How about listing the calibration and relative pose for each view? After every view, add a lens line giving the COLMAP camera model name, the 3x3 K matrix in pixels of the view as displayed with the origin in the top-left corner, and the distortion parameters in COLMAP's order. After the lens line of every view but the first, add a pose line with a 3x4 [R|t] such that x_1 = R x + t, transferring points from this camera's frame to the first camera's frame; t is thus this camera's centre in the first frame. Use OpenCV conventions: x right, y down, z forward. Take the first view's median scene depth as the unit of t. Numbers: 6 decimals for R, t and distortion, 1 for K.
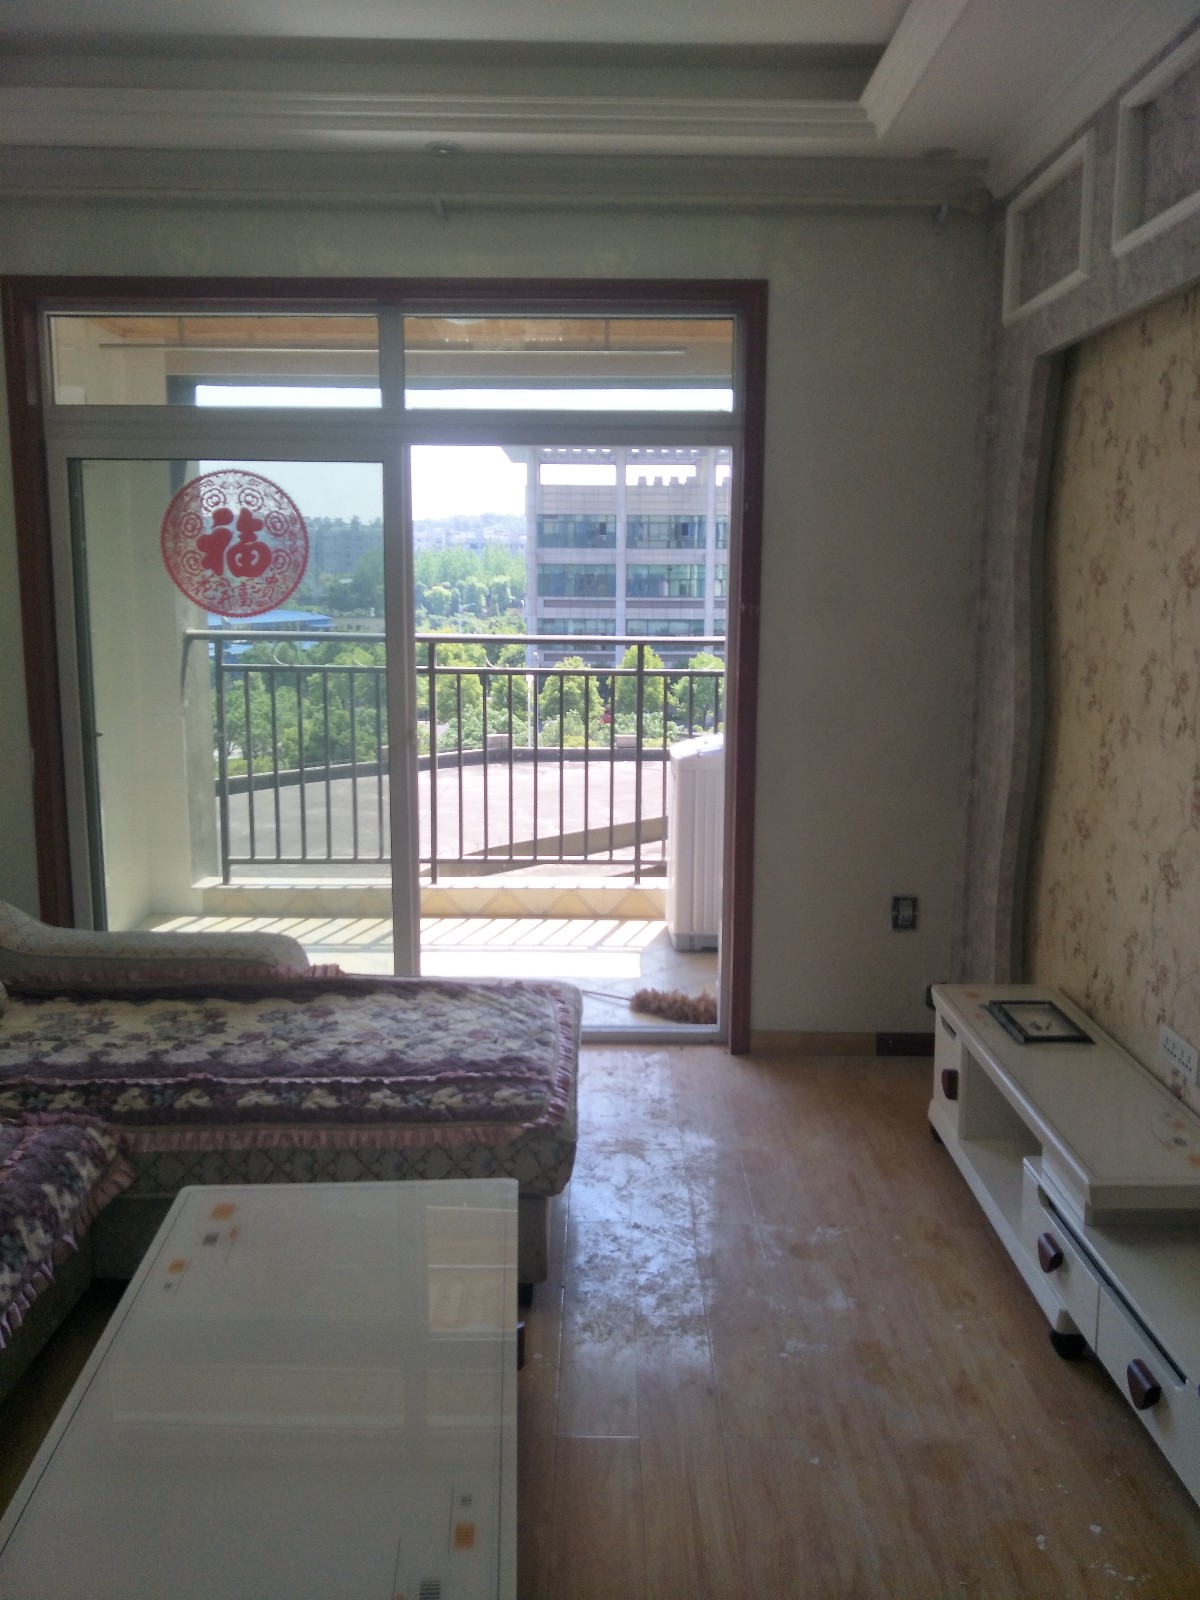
lens RADIAL K [[1390.7, 0, 615.3], [0, 1390.7, 796.6], [0, 0, 1]] dist [0.045705, -0.083298]
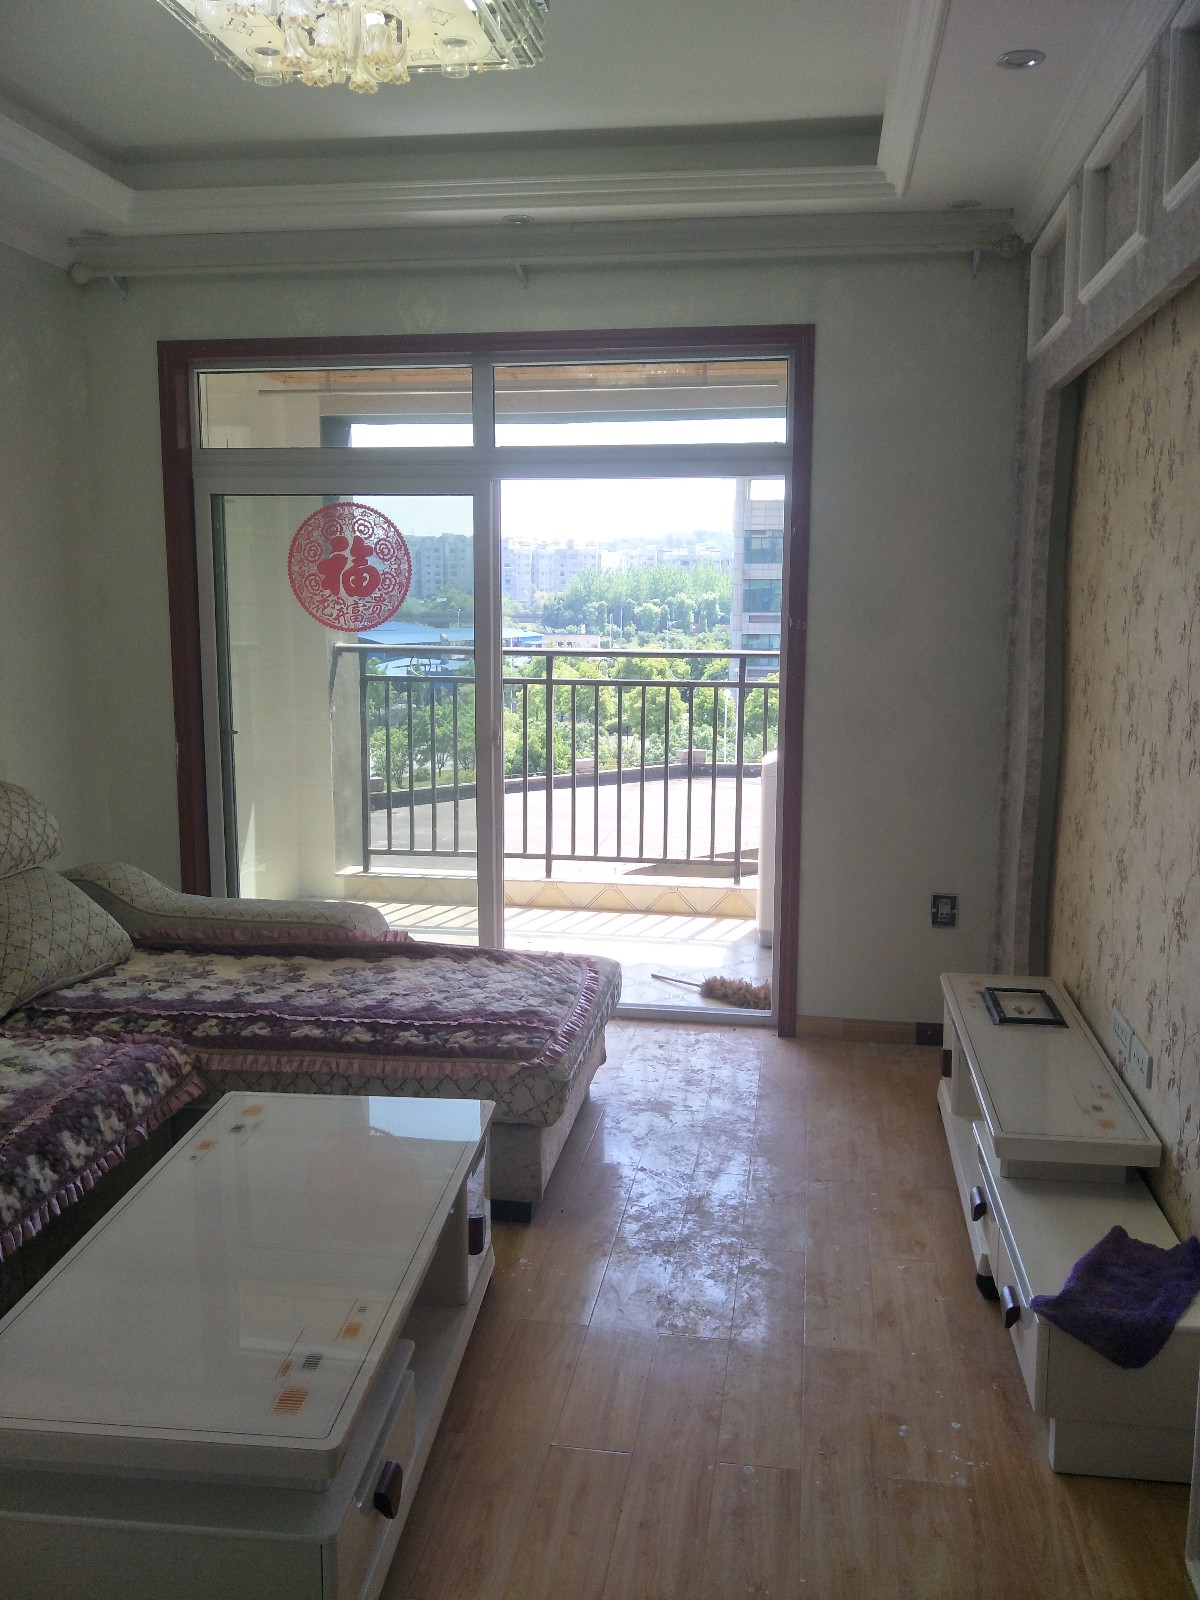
lens RADIAL K [[1390.7, 0, 596.2], [0, 1390.7, 796.0], [0, 0, 1]] dist [0.045705, -0.083298]
pose [[0.987120, 0.021857, -0.158485, 0.130076], [-0.023793, 0.999664, -0.010330, 0.015701], [0.158205, 0.013968, 0.987307, -0.107653]]
